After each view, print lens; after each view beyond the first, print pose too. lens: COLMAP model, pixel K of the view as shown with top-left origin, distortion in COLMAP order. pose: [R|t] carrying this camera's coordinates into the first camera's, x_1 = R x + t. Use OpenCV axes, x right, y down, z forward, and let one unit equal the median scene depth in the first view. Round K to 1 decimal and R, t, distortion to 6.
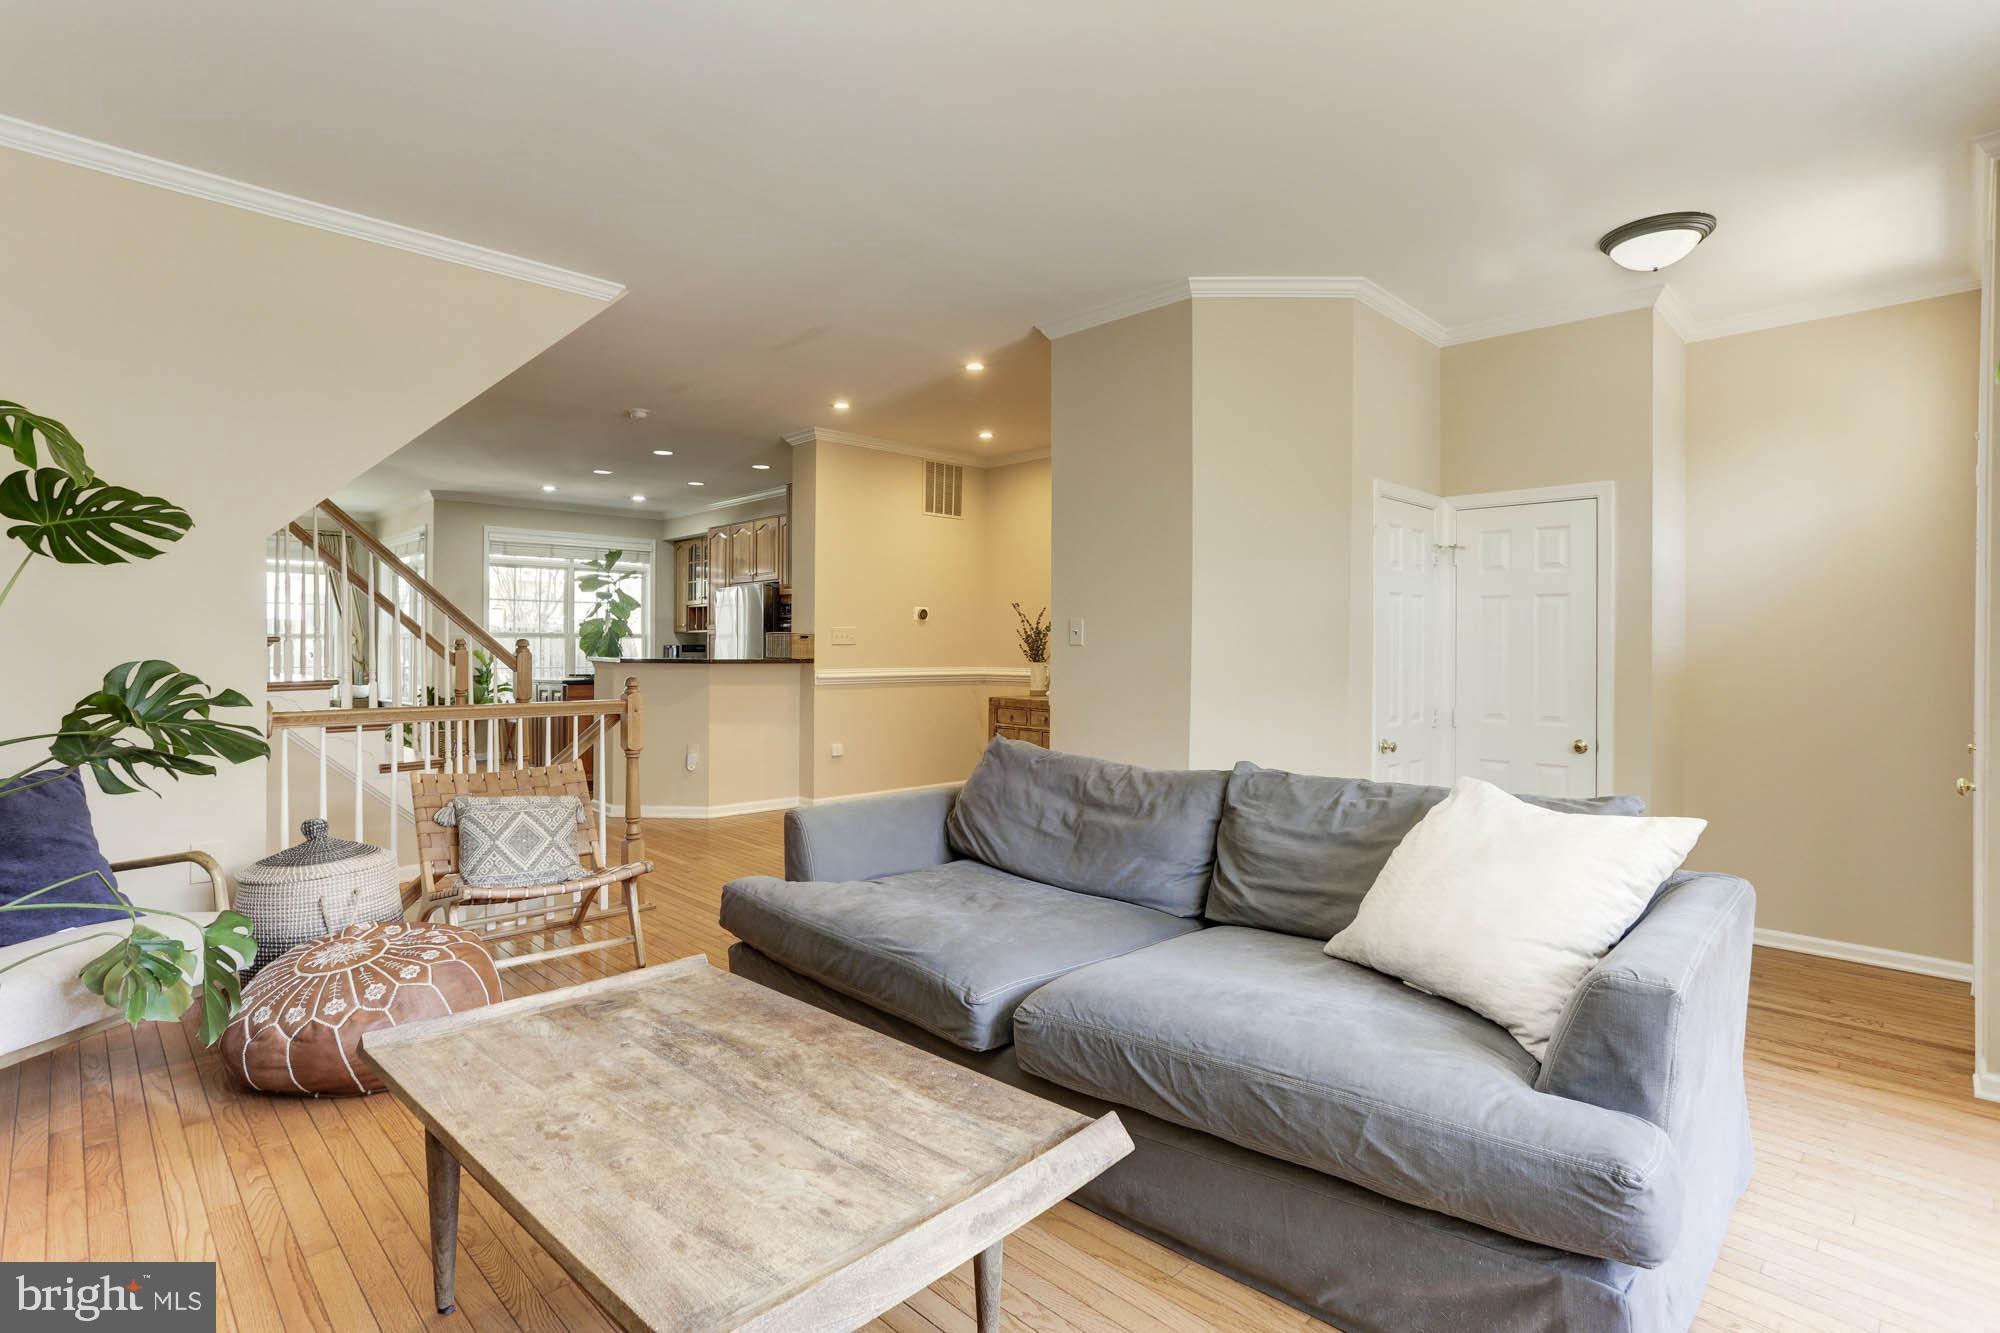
lens RADIAL K [[986.5, 0, 1007.0], [0, 986.5, 669.8], [0, 0, 1]] dist [-0.014416, 0.015563]
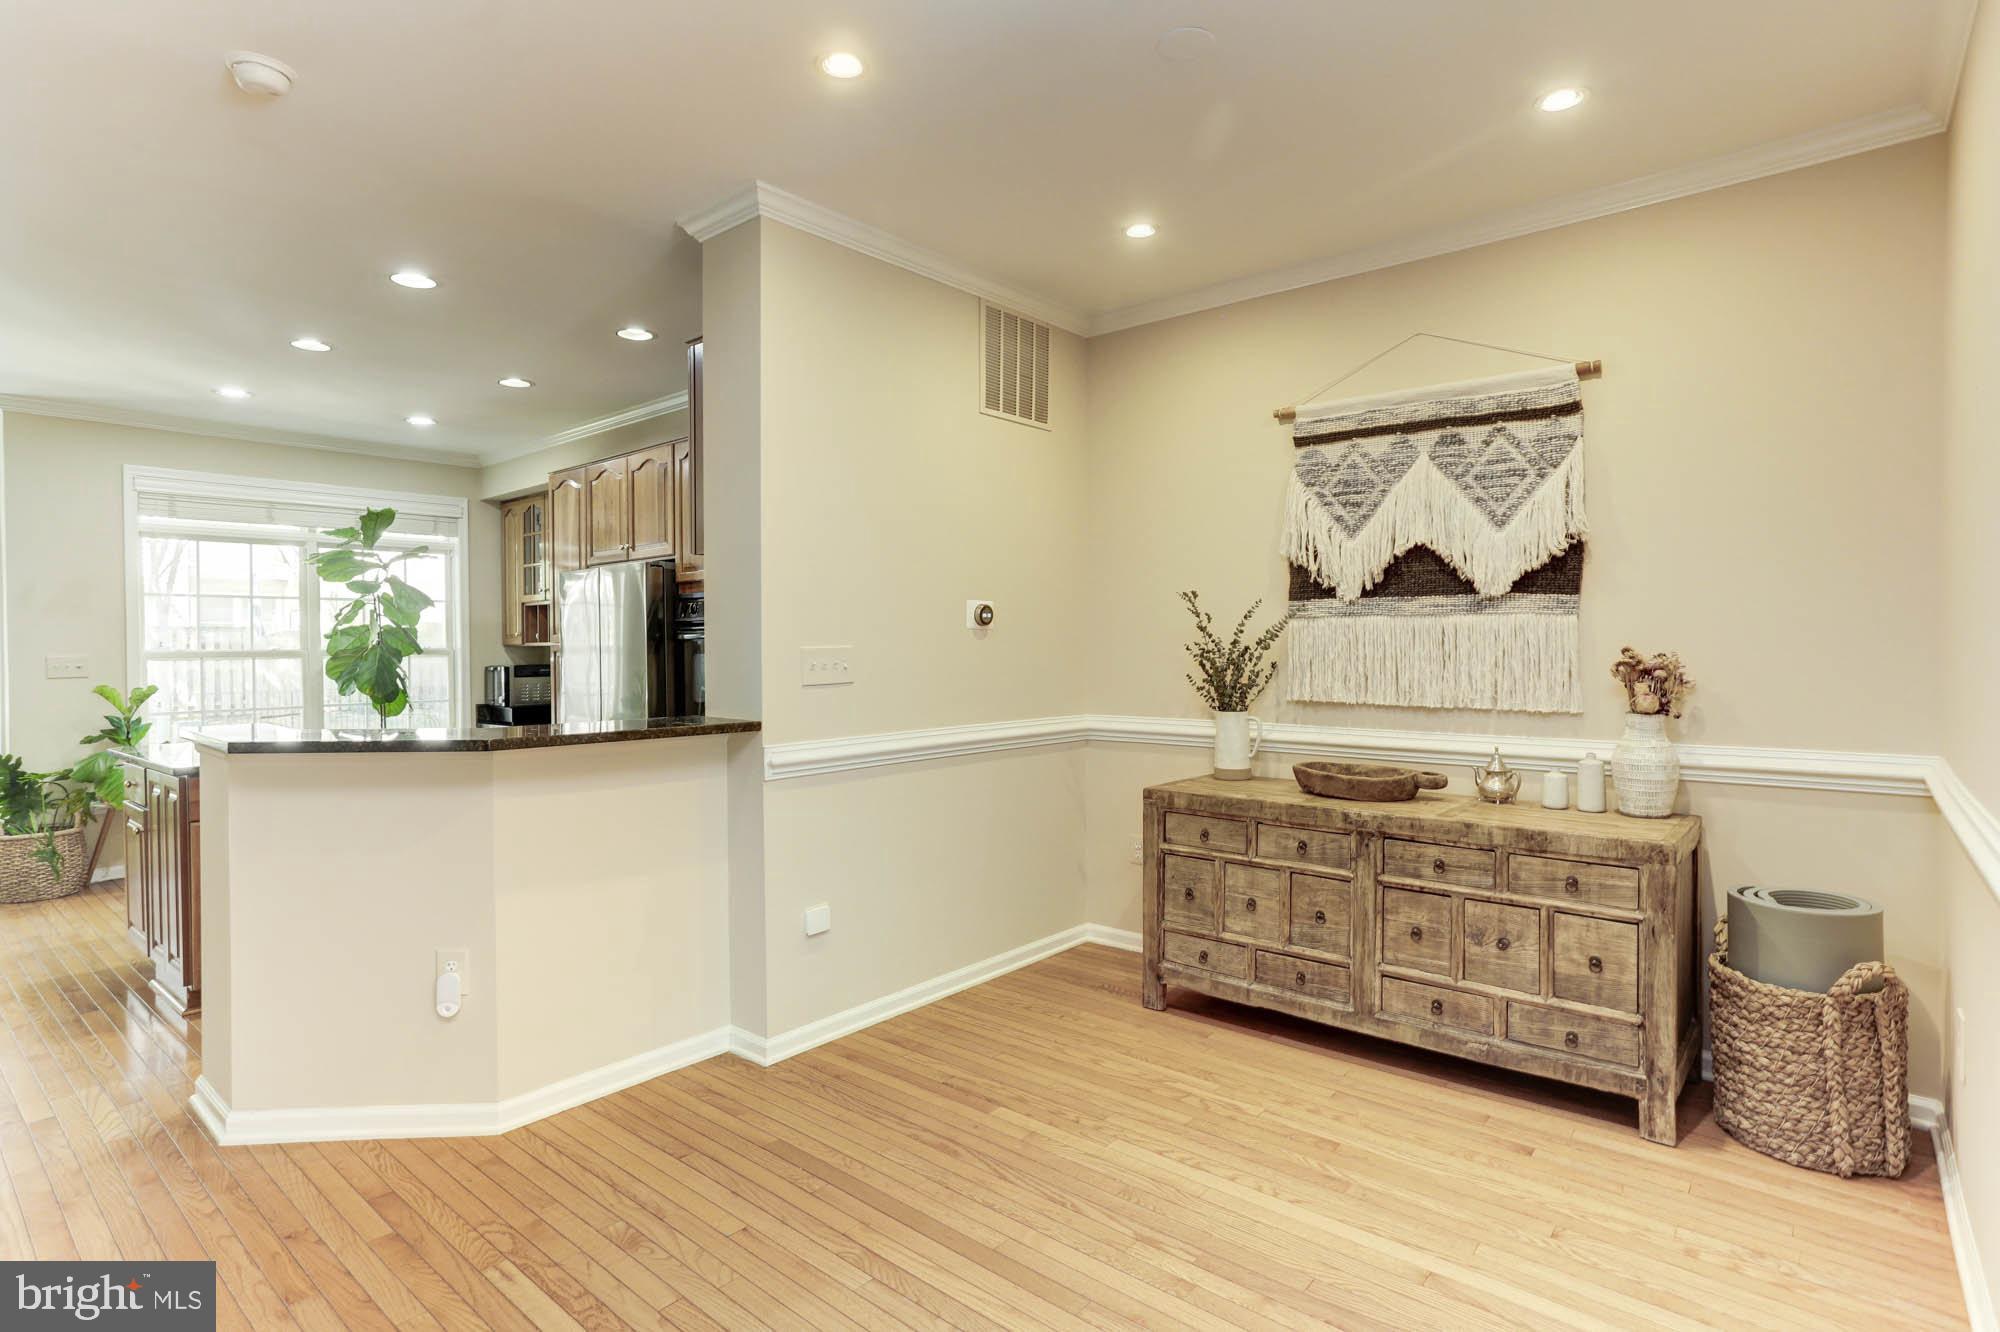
lens RADIAL K [[986.5, 0, 1085.2], [0, 986.5, 653.8], [0, 0, 1]] dist [-0.014416, 0.015563]
pose [[0.986067, -0.016884, 0.165491, -0.085874], [0.018678, 0.999782, -0.009289, -0.023373], [-0.165298, 0.012250, 0.986168, 0.370488]]
